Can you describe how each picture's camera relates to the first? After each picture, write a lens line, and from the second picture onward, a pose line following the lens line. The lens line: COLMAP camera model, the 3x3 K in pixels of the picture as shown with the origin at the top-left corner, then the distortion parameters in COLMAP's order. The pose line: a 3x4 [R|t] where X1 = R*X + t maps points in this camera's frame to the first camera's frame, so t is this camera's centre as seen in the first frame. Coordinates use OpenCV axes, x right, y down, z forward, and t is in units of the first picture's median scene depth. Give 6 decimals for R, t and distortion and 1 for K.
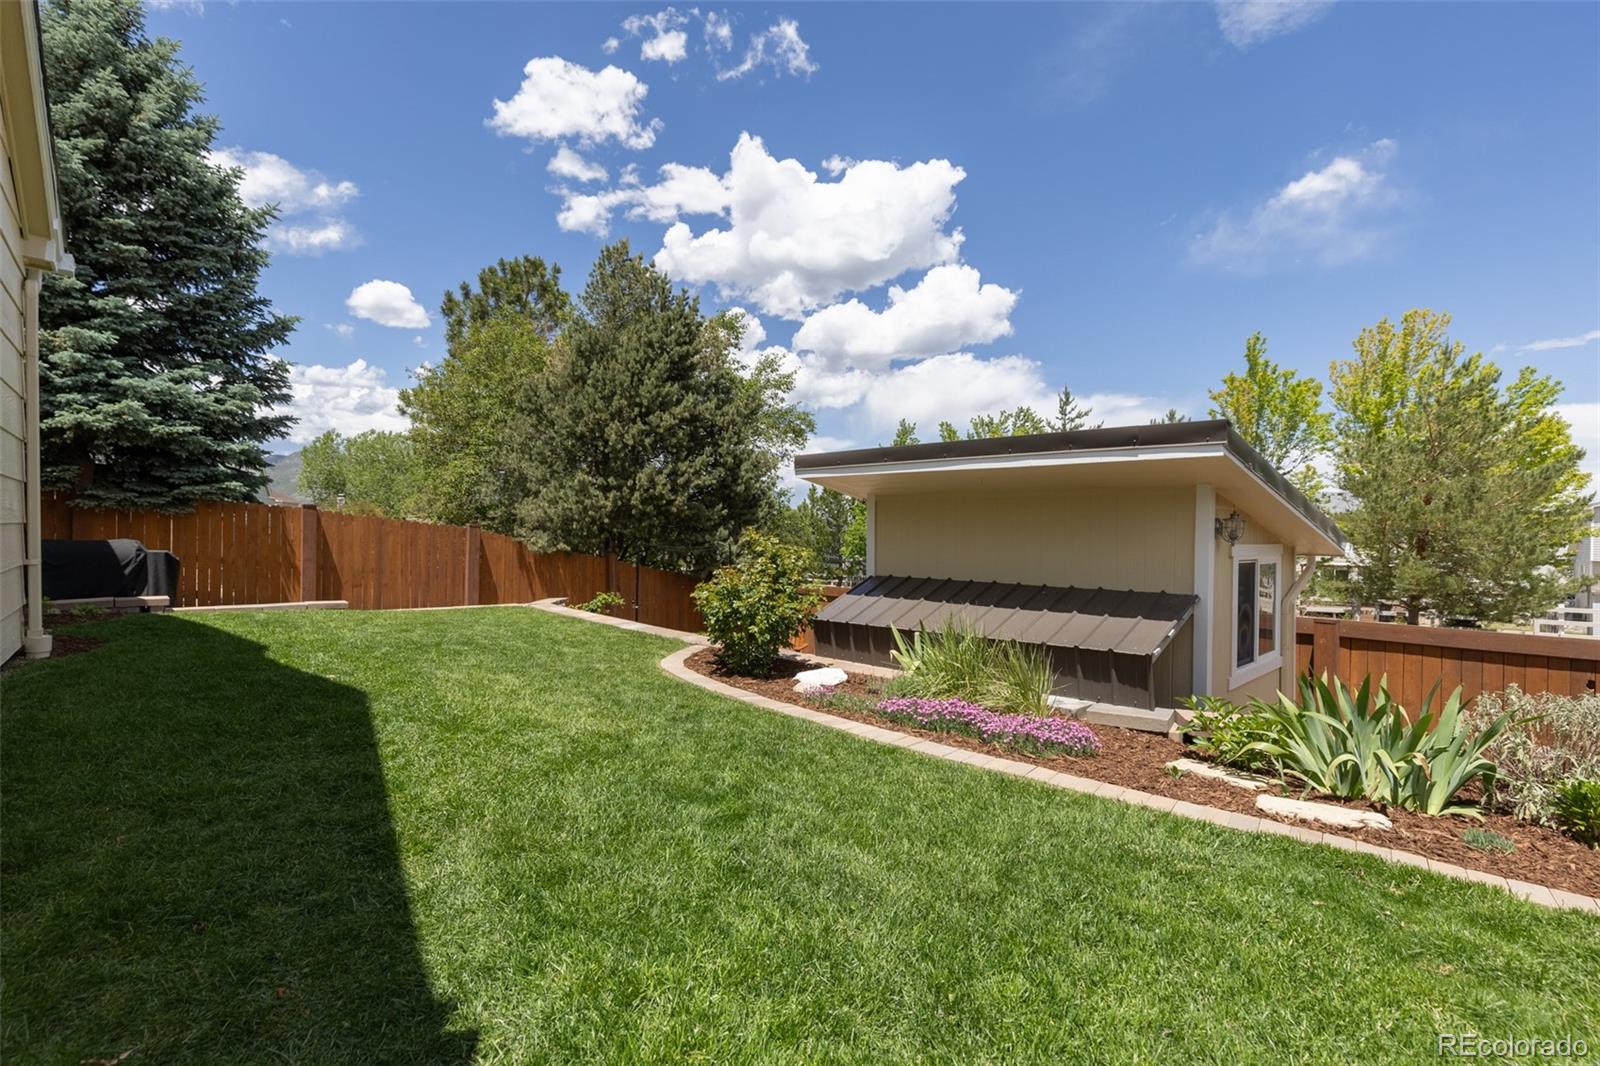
lens RADIAL K [[729.9, 0, 791.8], [0, 729.9, 532.0], [0, 0, 1]] dist [0.011759, -0.003564]
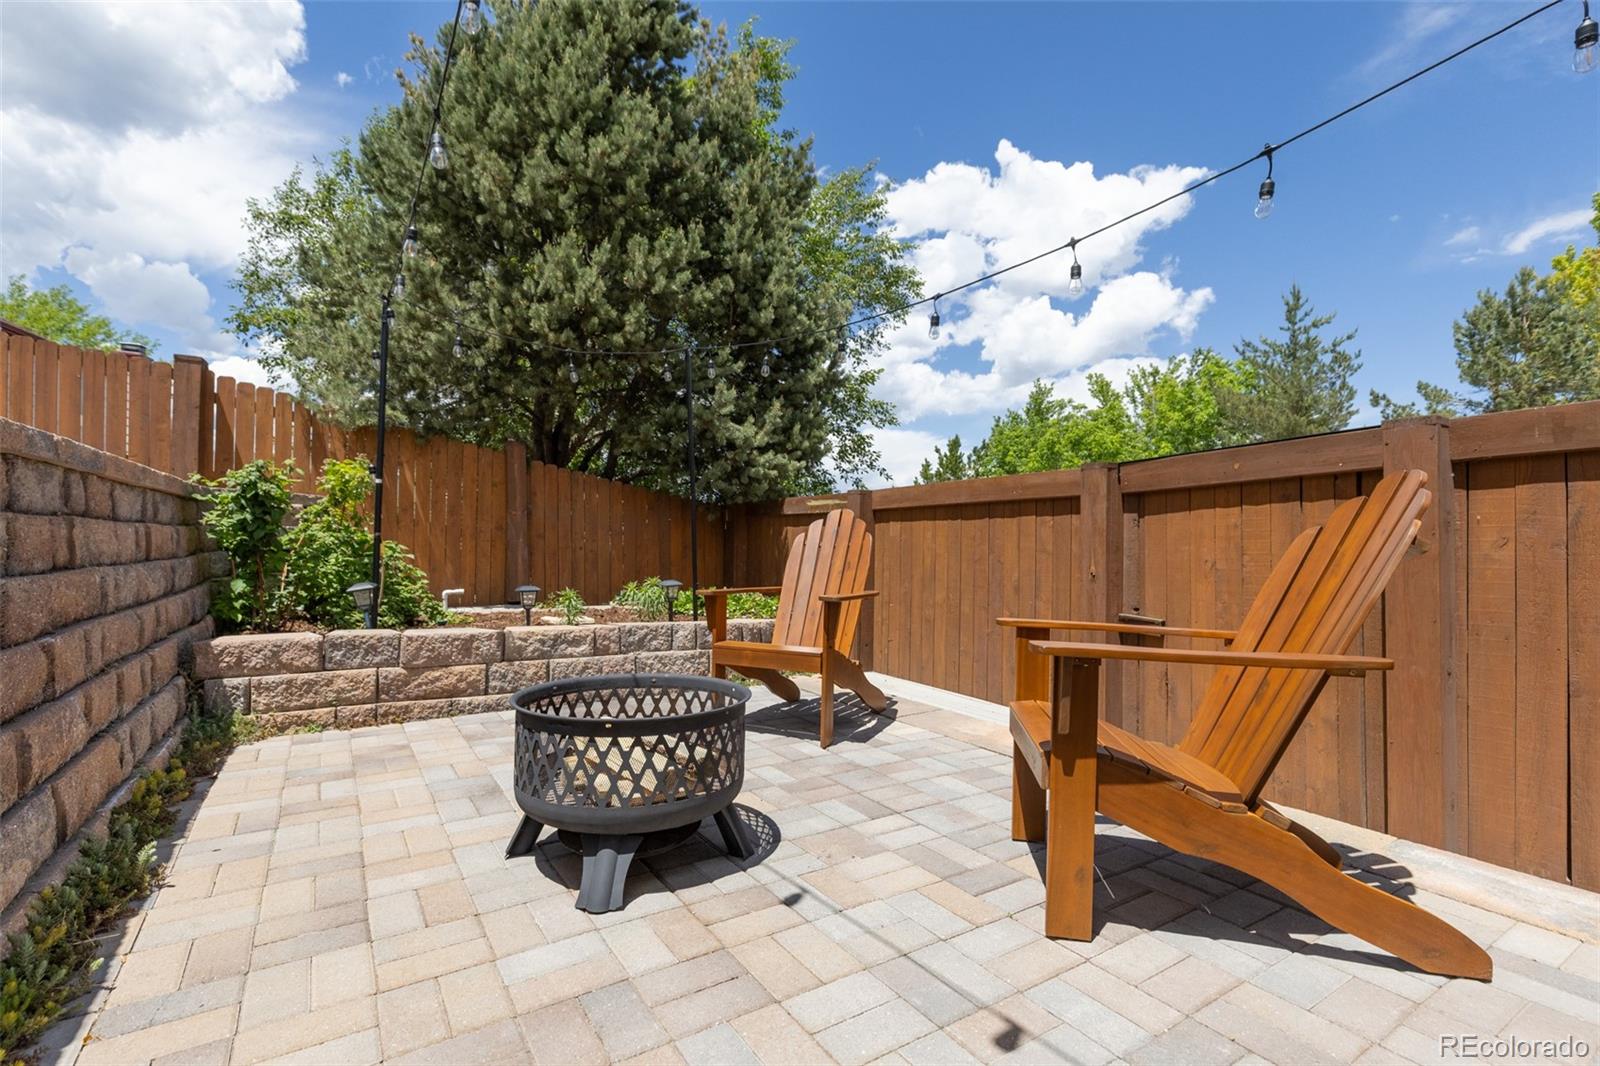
lens RADIAL K [[729.9, 0, 786.2], [0, 729.9, 528.8], [0, 0, 1]] dist [0.011759, -0.003564]
pose [[0.986366, -0.003550, -0.164529, 0.026120], [0.001452, 0.999916, -0.012866, 0.095190], [0.164561, 0.012451, 0.986288, 0.515297]]
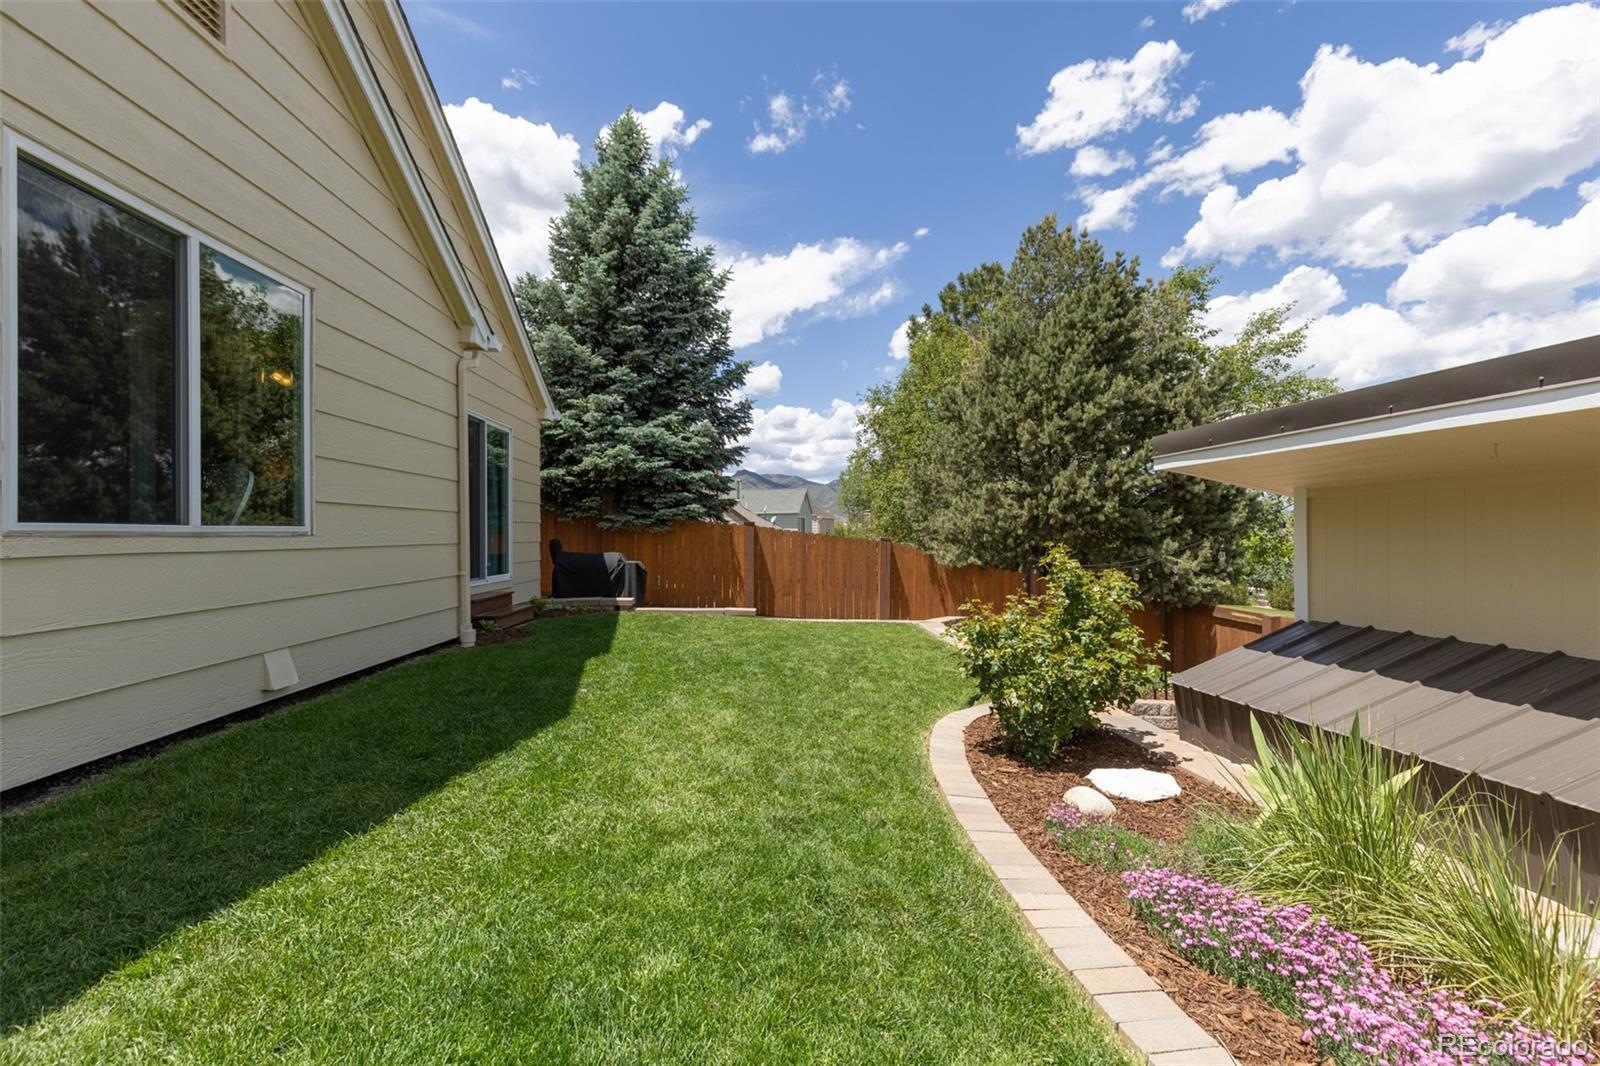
lens RADIAL K [[729.9, 0, 789.7], [0, 729.9, 539.8], [0, 0, 1]] dist [0.011759, -0.003564]
pose [[0.770077, -0.006860, -0.637914, 0.092851], [0.003241, 0.999971, -0.006841, -0.000885], [0.637943, 0.003201, 0.770077, 0.122424]]
